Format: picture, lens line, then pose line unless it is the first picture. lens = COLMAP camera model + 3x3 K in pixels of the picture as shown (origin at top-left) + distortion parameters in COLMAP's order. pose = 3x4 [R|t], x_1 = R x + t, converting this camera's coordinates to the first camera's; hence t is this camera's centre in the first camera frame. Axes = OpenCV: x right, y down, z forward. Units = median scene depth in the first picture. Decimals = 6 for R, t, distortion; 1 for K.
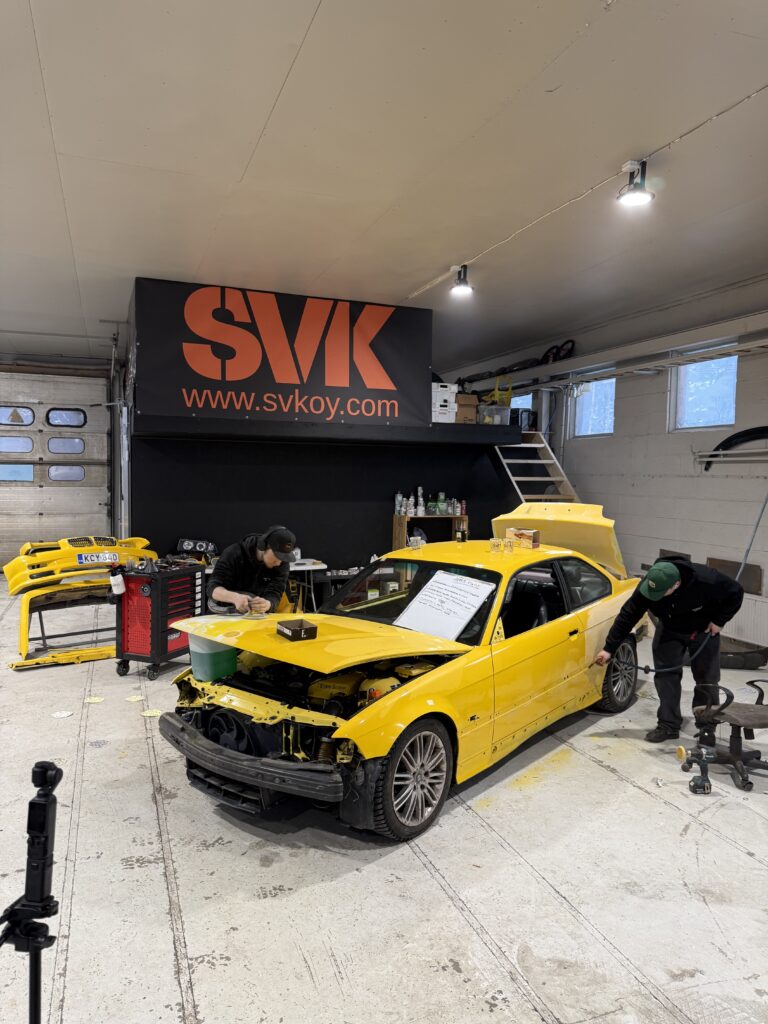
lens RADIAL K [[725.0, 0, 382.0], [0, 725.0, 516.8], [0, 0, 1]] dist [0.083039, -0.156014]
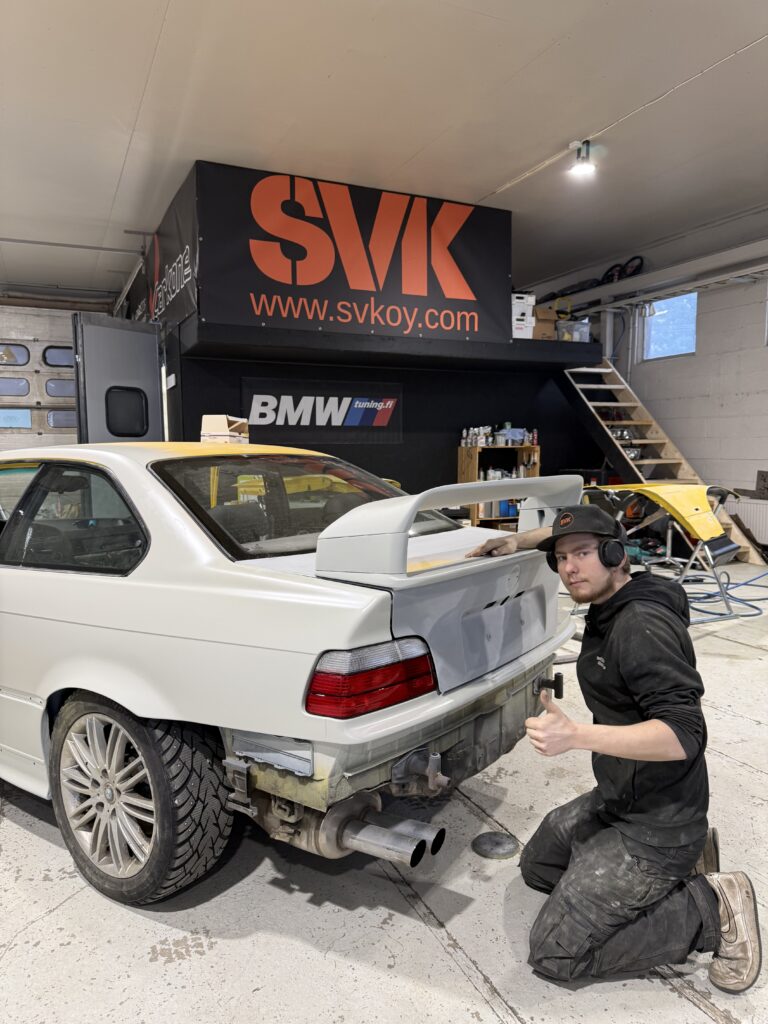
lens RADIAL K [[730.3, 0, 384.0], [0, 730.3, 512.0], [0, 0, 1]] dist [0.024994, -0.032477]
pose [[0.996919, -0.028286, 0.073162, -0.168513], [0.026031, 0.999162, 0.031596, 0.054553], [-0.073995, -0.029594, 0.996819, 0.104673]]
